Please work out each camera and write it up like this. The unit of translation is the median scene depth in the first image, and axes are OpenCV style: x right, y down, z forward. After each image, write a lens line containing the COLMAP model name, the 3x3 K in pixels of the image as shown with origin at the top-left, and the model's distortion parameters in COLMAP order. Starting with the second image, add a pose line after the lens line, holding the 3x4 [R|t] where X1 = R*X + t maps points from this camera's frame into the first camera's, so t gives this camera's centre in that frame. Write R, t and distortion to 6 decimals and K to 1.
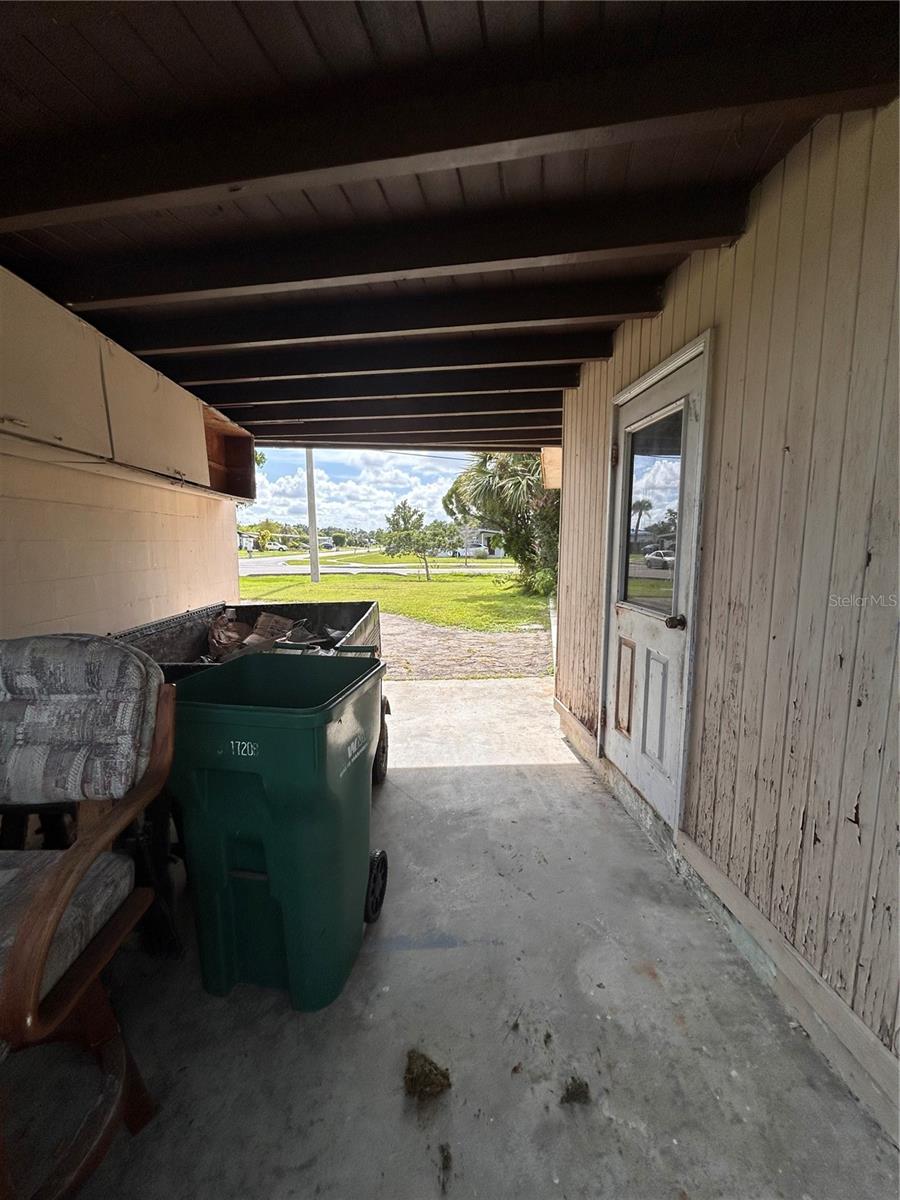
lens RADIAL K [[485.2, 0, 450.0], [0, 485.2, 600.0], [0, 0, 1]] dist [-0.000181, 0.000211]
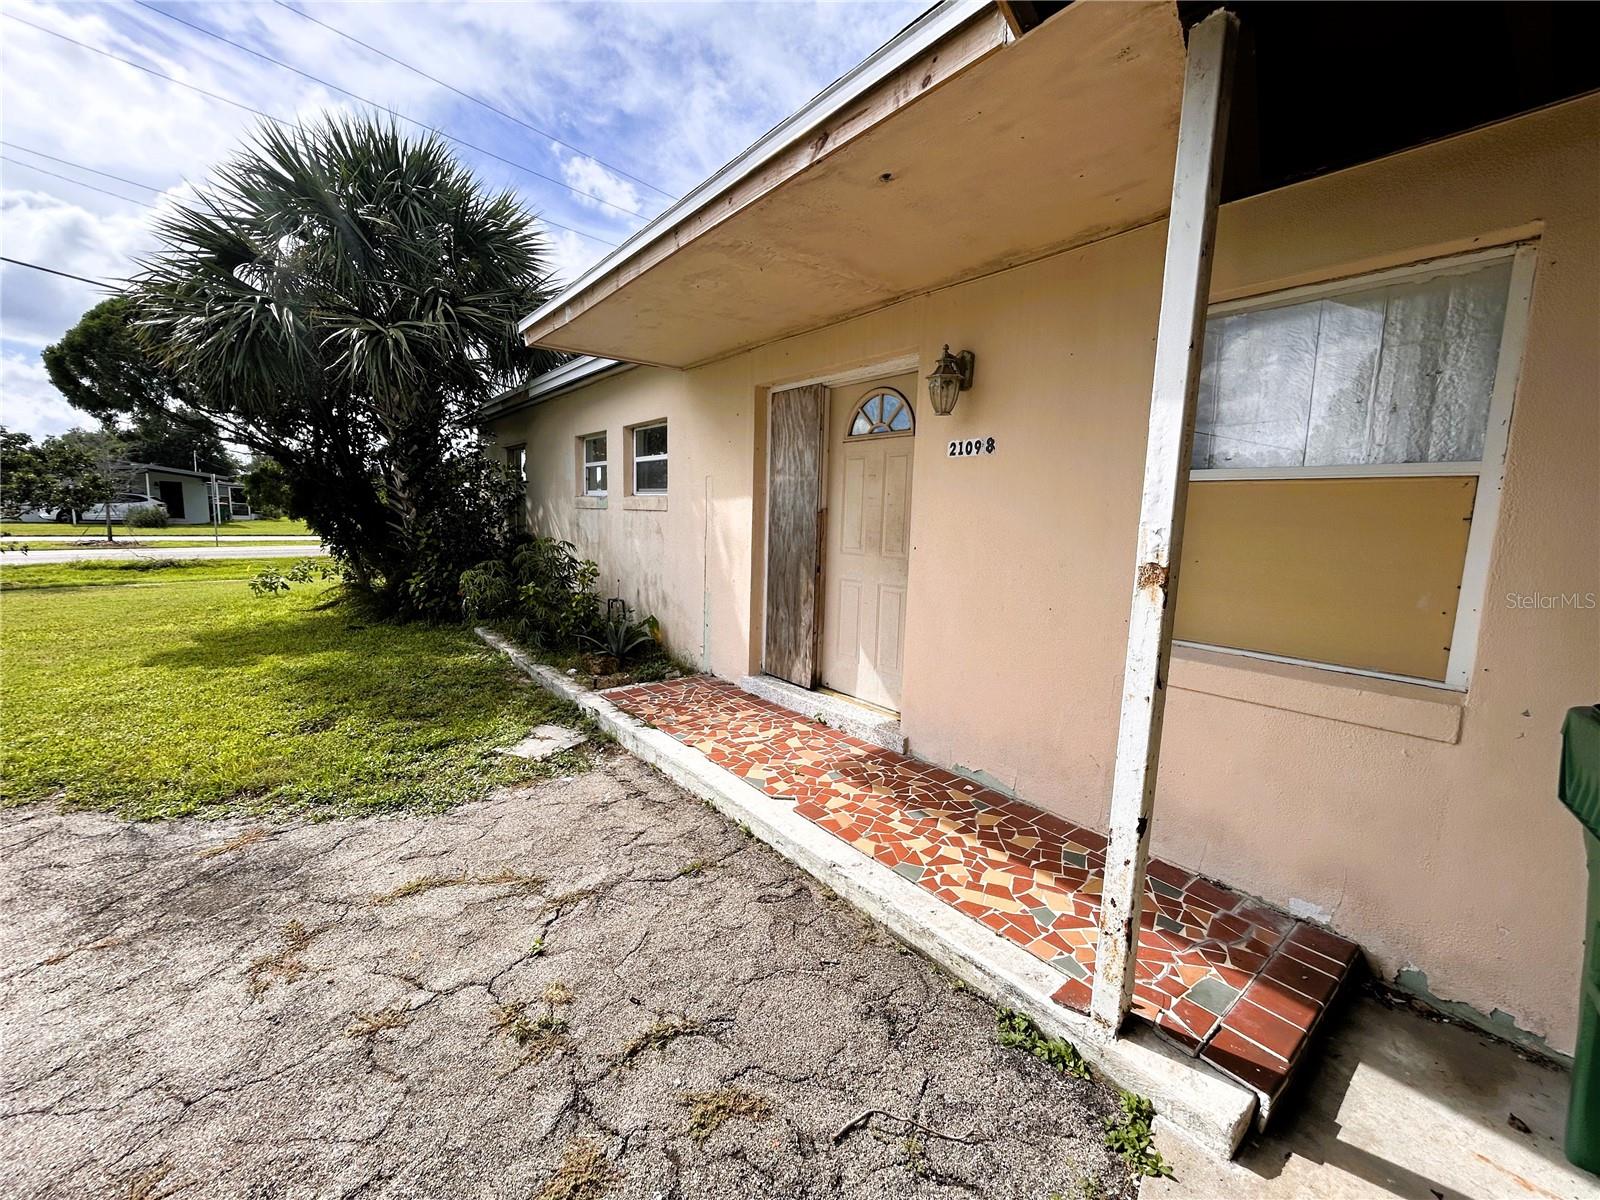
lens RADIAL K [[647.0, 0, 800.0], [0, 647.0, 600.0], [0, 0, 1]] dist [-0.000181, 0.000211]
pose [[0.644640, -0.078829, 0.760411, -0.018364], [0.056211, 0.996865, 0.055688, -0.019638], [-0.762417, 0.006845, 0.647050, 0.172515]]
